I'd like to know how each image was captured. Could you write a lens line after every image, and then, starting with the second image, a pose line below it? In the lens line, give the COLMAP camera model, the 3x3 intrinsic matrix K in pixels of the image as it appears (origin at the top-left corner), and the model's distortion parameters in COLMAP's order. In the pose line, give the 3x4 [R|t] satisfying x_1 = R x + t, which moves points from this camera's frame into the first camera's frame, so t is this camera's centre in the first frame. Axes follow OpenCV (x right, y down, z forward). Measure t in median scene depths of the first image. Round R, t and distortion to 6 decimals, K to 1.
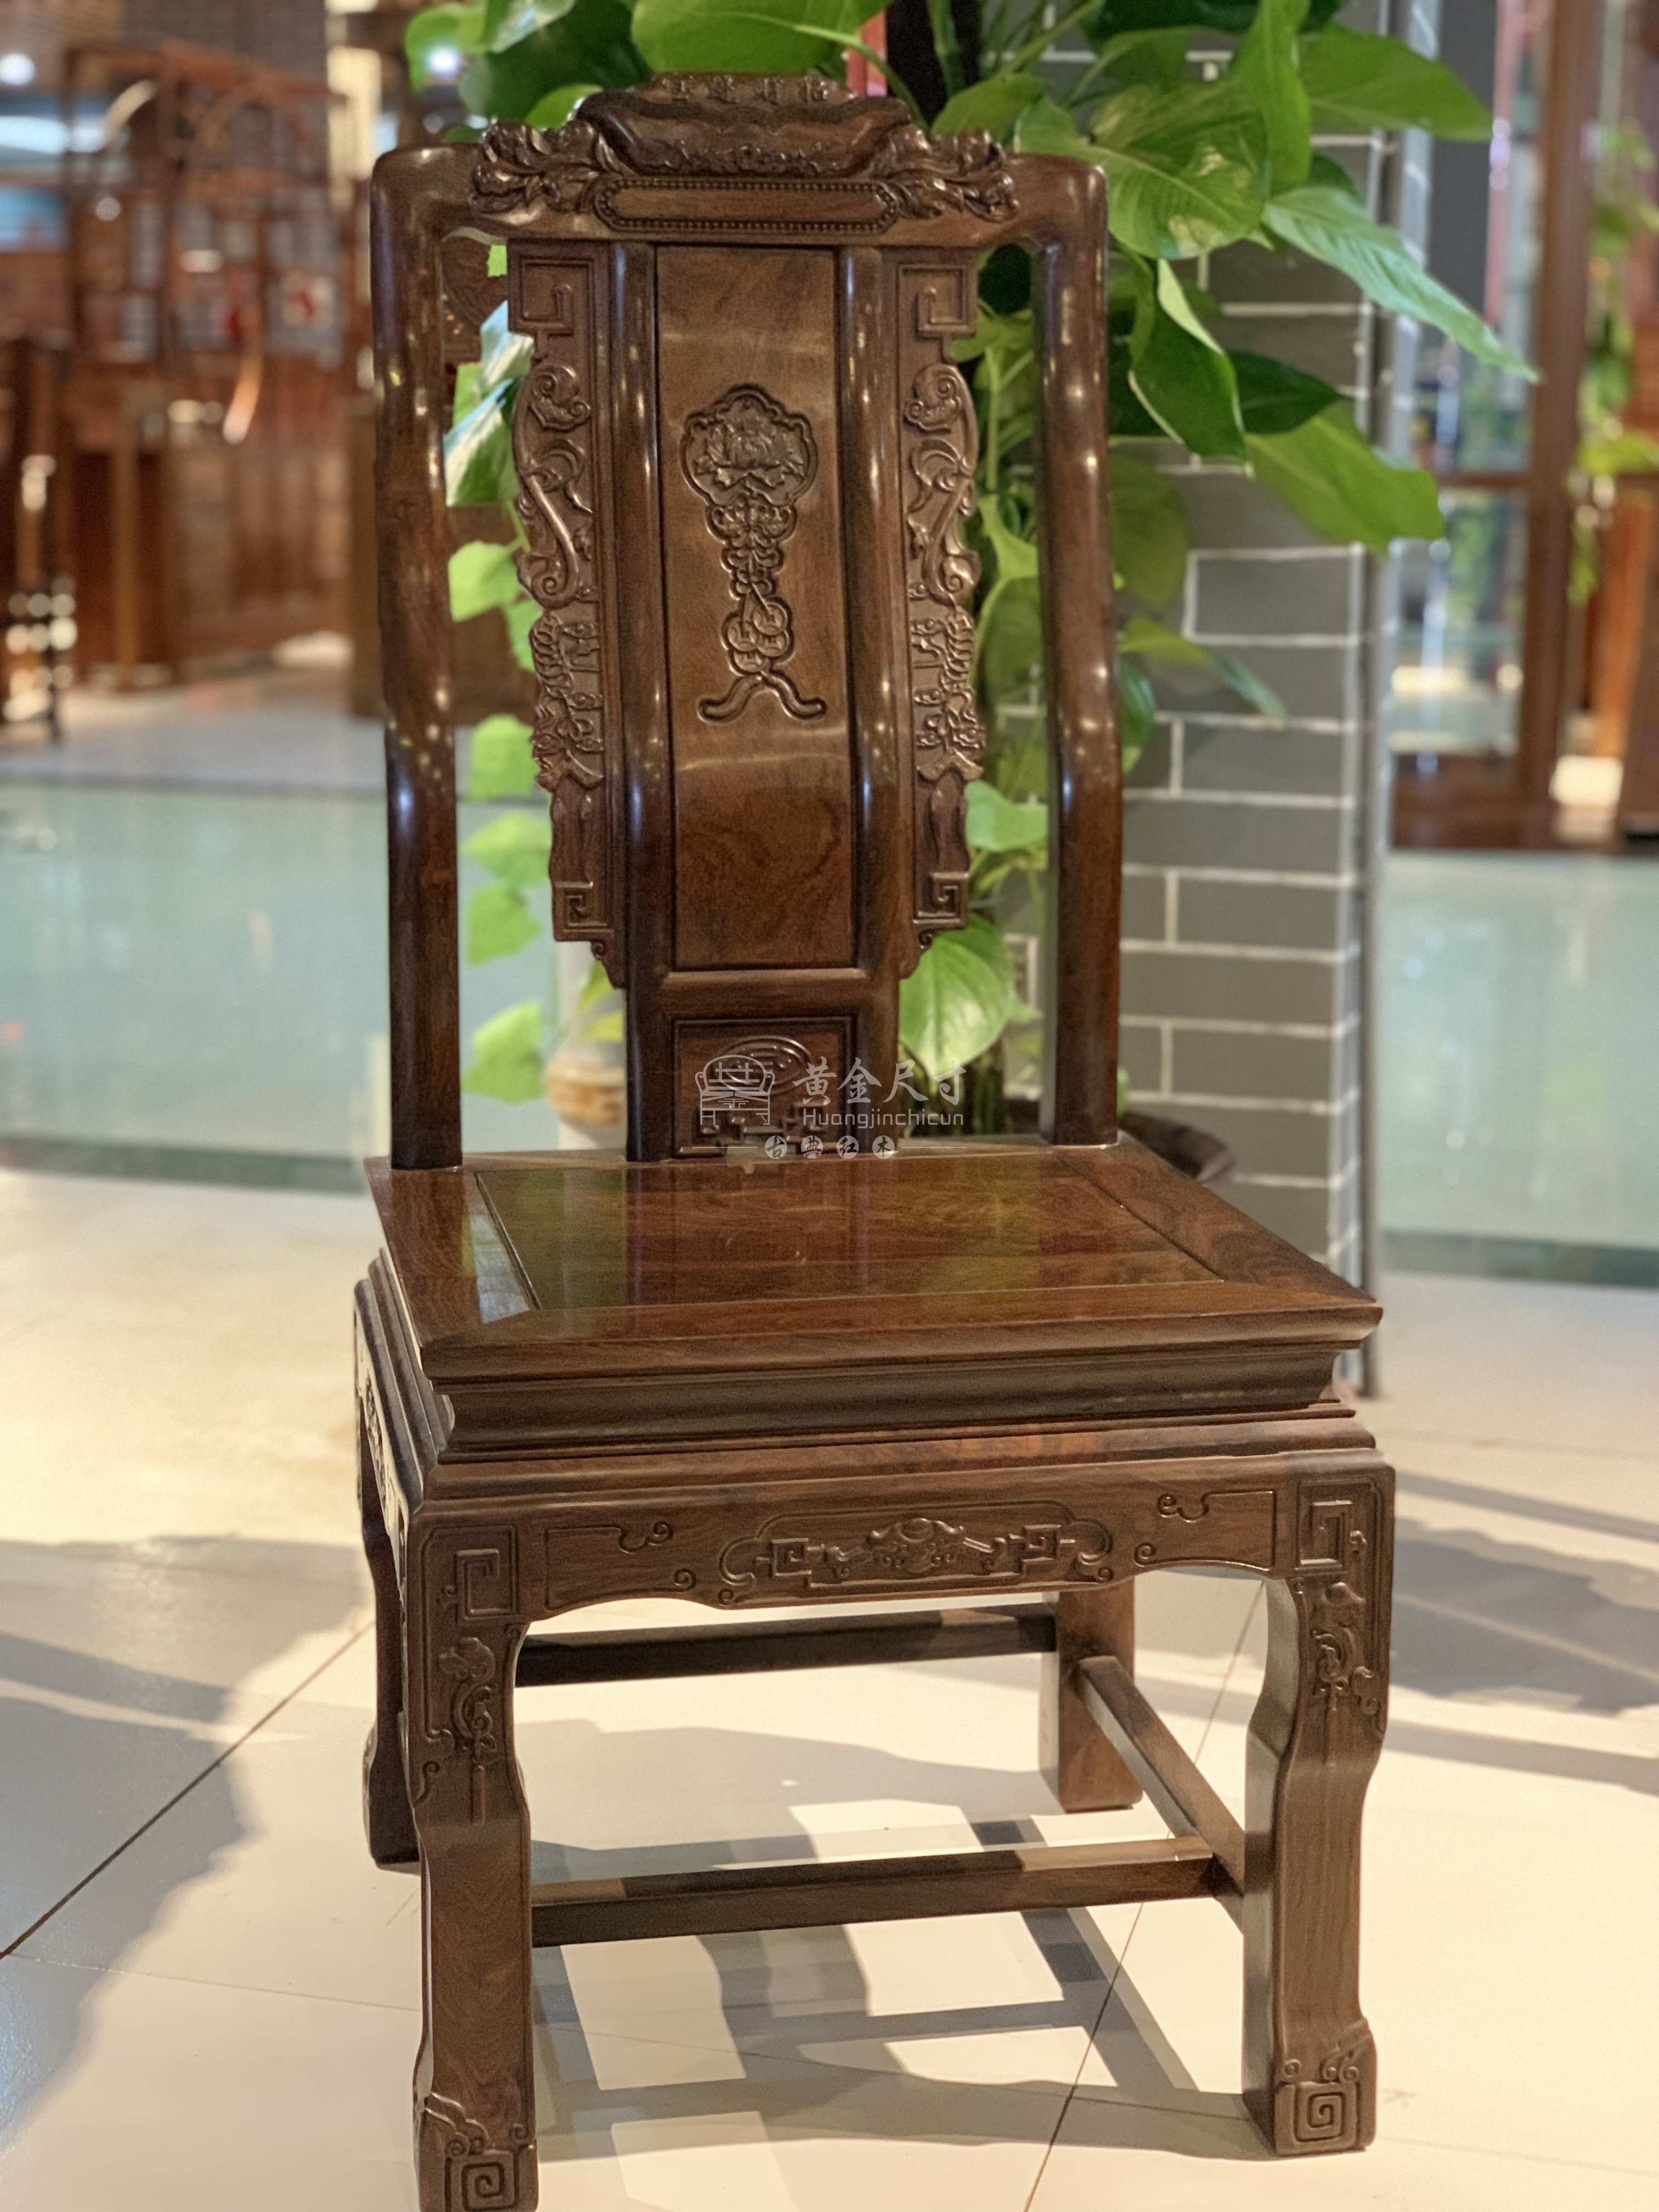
lens RADIAL K [[3323.7, 0, 829.2], [0, 3323.7, 1109.2], [0, 0, 1]] dist [0.031787, 0.000000]
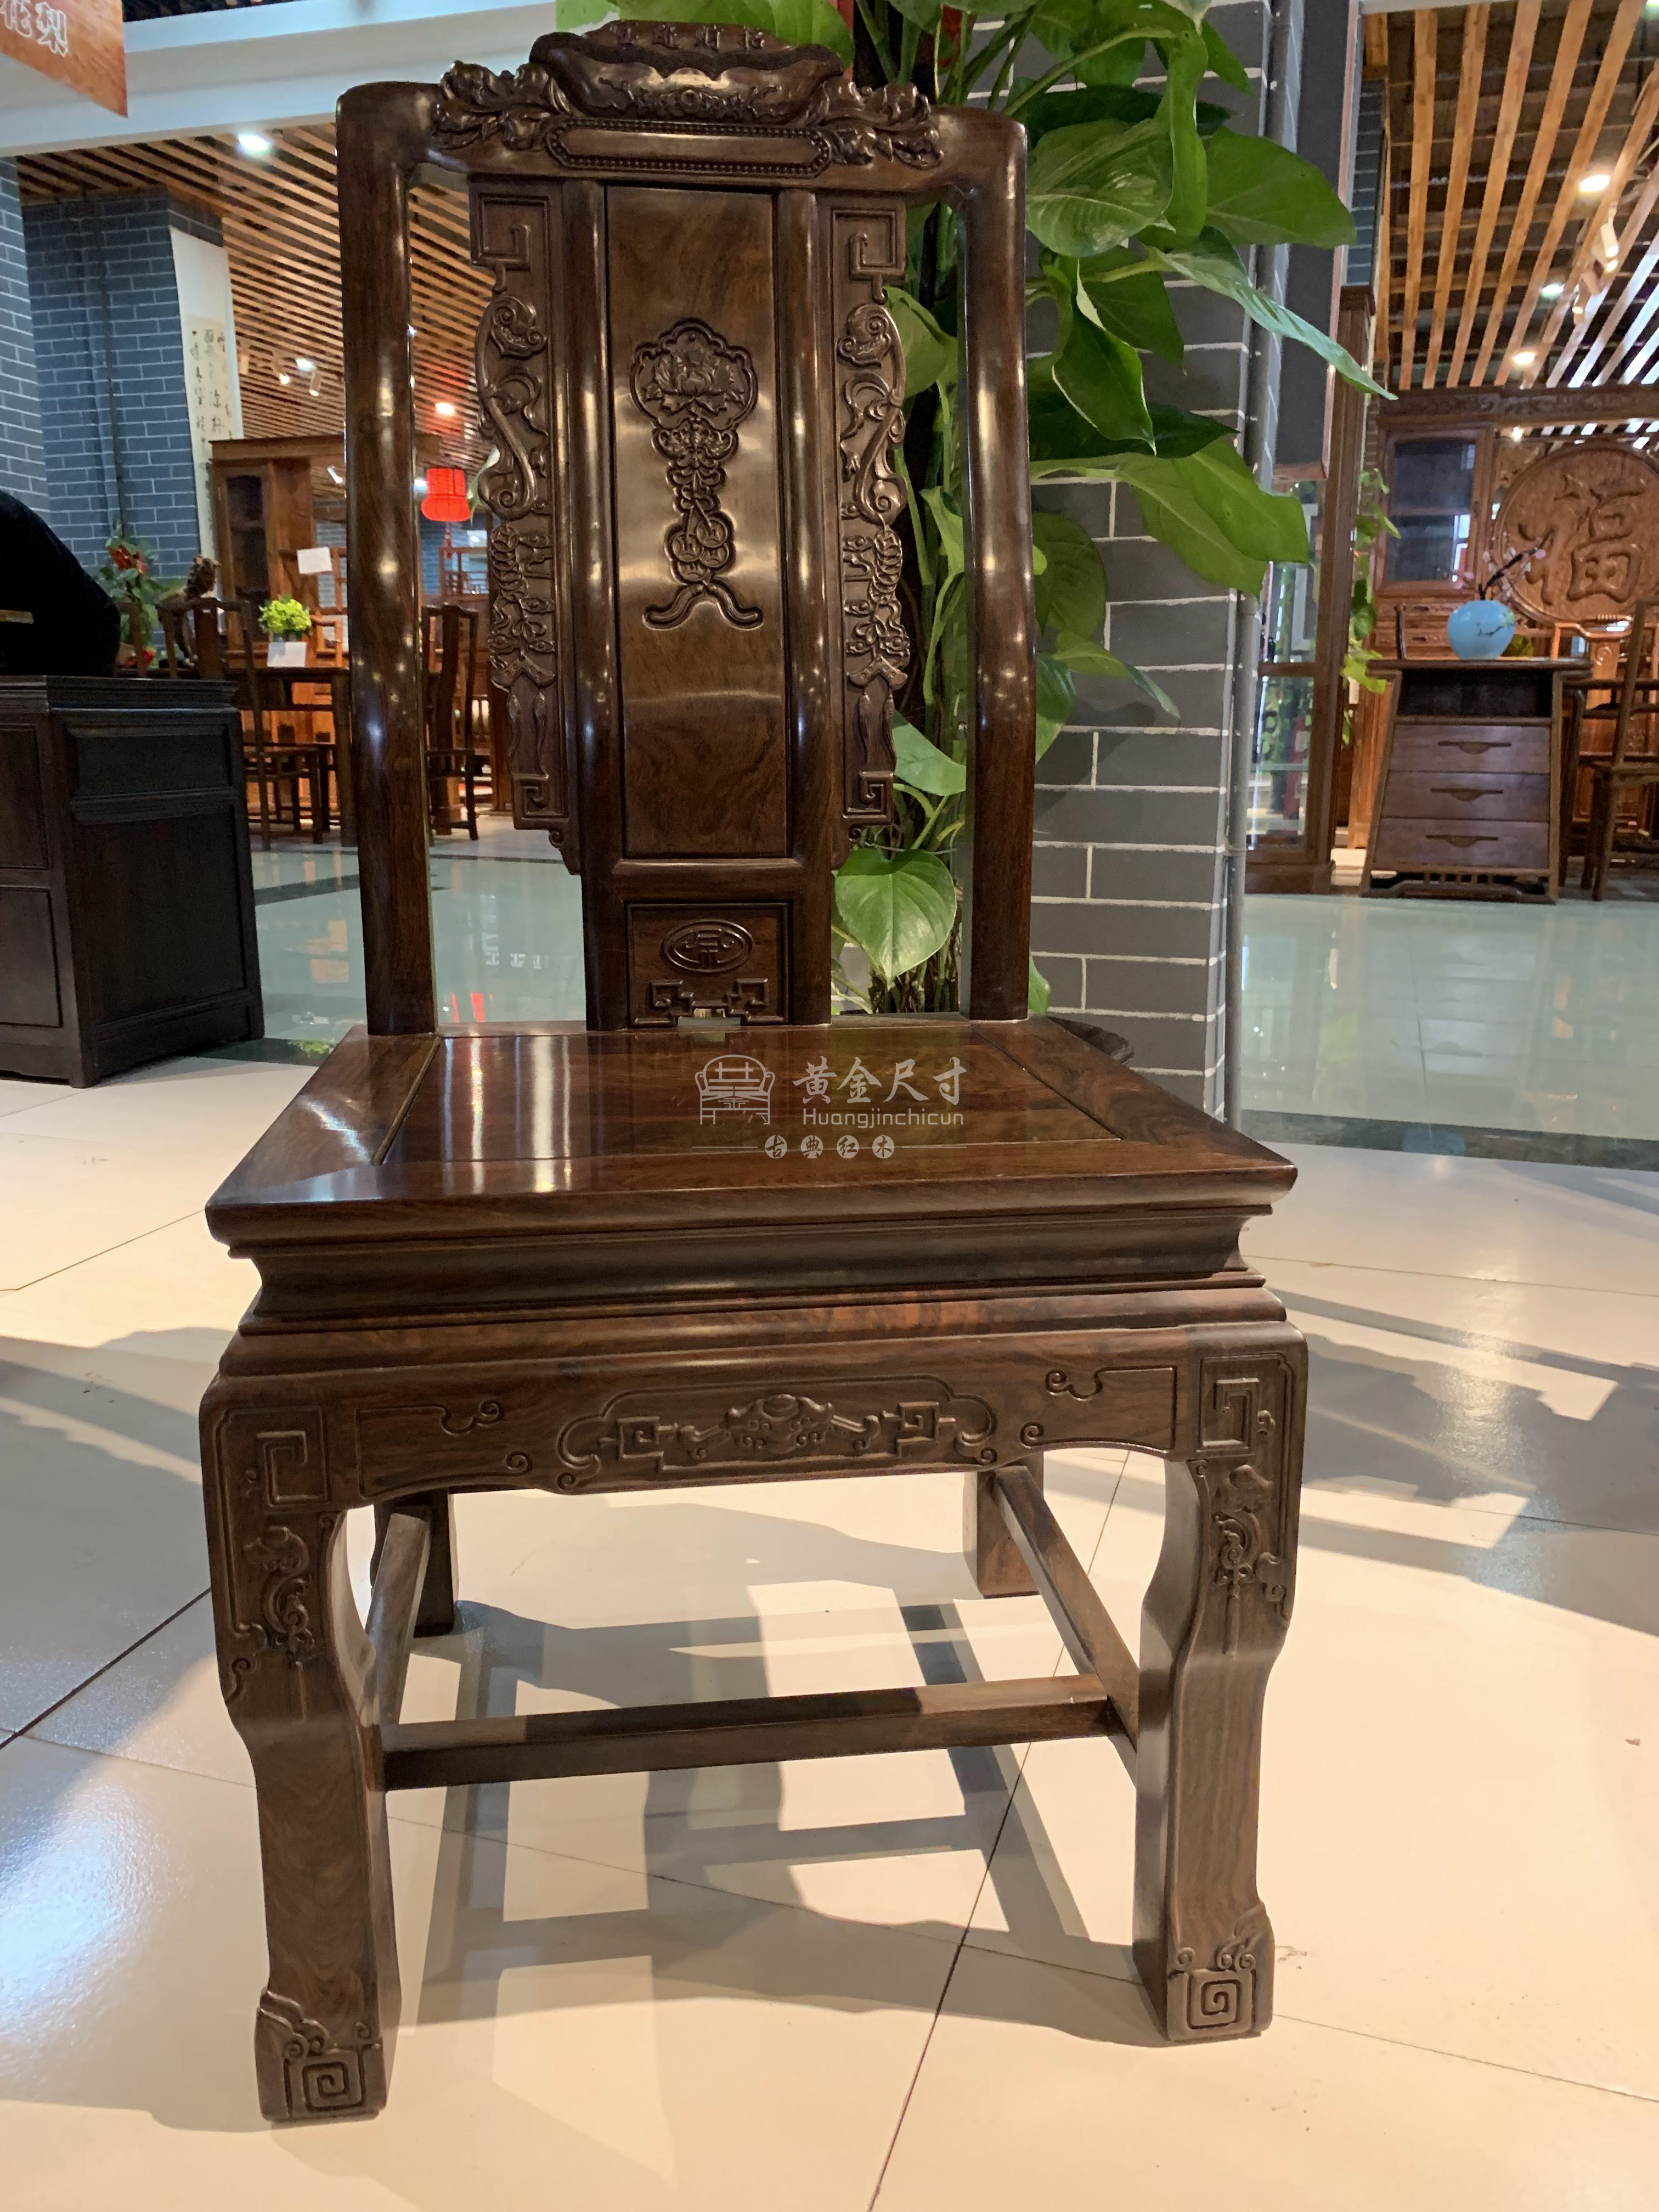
lens RADIAL K [[1709.4, 0, 833.9], [0, 1709.4, 1106.1], [0, 0, 1]] dist [0.016463, -0.012591]
pose [[0.998551, 0.005574, -0.053533, 0.058953], [-0.004041, 0.999580, 0.028700, 0.026864], [0.053671, -0.028442, 0.998154, 0.477888]]
